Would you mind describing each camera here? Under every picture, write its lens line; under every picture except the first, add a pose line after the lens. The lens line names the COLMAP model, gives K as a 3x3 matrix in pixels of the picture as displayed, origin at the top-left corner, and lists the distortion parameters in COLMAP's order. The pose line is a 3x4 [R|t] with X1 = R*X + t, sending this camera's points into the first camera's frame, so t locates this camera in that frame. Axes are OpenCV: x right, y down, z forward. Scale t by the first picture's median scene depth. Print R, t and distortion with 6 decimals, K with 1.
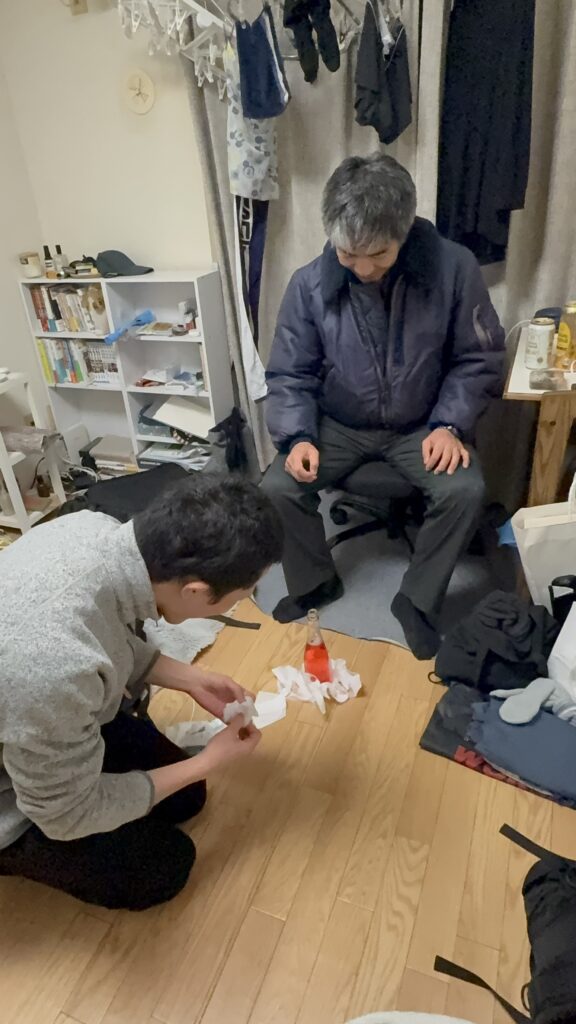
lens RADIAL K [[605.1, 0, 291.6], [0, 605.1, 511.5], [0, 0, 1]] dist [-0.003788, -0.004341]
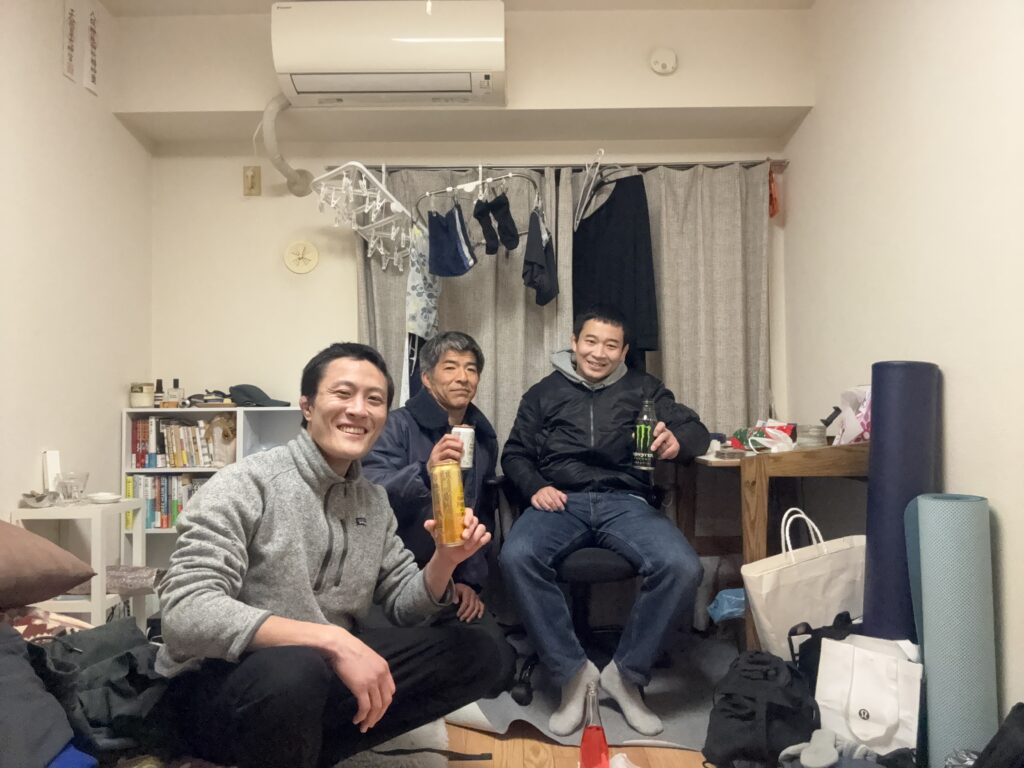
lens RADIAL K [[702.6, 0, 513.7], [0, 702.6, 386.3], [0, 0, 1]] dist [0.018676, -0.007676]
pose [[0.926741, 0.071647, 0.368805, -0.321646], [0.139510, 0.845832, -0.514883, 0.205722], [-0.348837, 0.528616, 0.773872, -0.009310]]
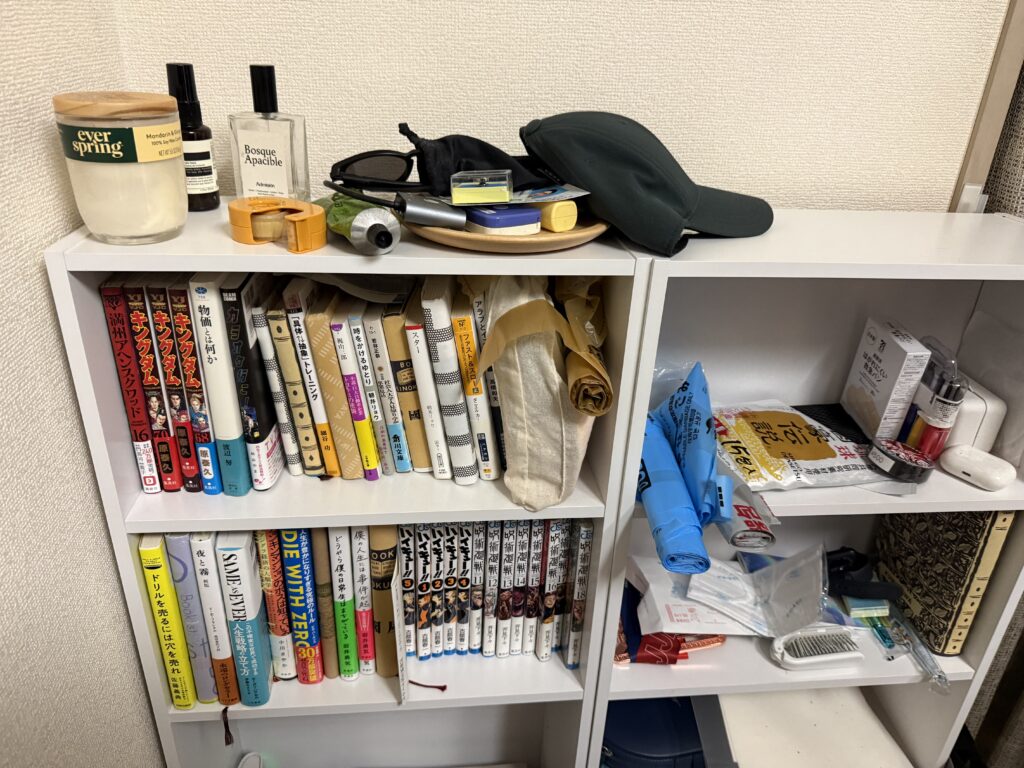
lens RADIAL K [[721.5, 0, 515.5], [0, 721.5, 379.9], [0, 0, 1]] dist [-0.004469, -0.016822]
pose [[0.876787, -0.102048, 0.469926, -0.456539], [0.131527, 0.990851, -0.030233, -0.342369], [-0.462541, 0.088316, 0.882188, 0.811196]]
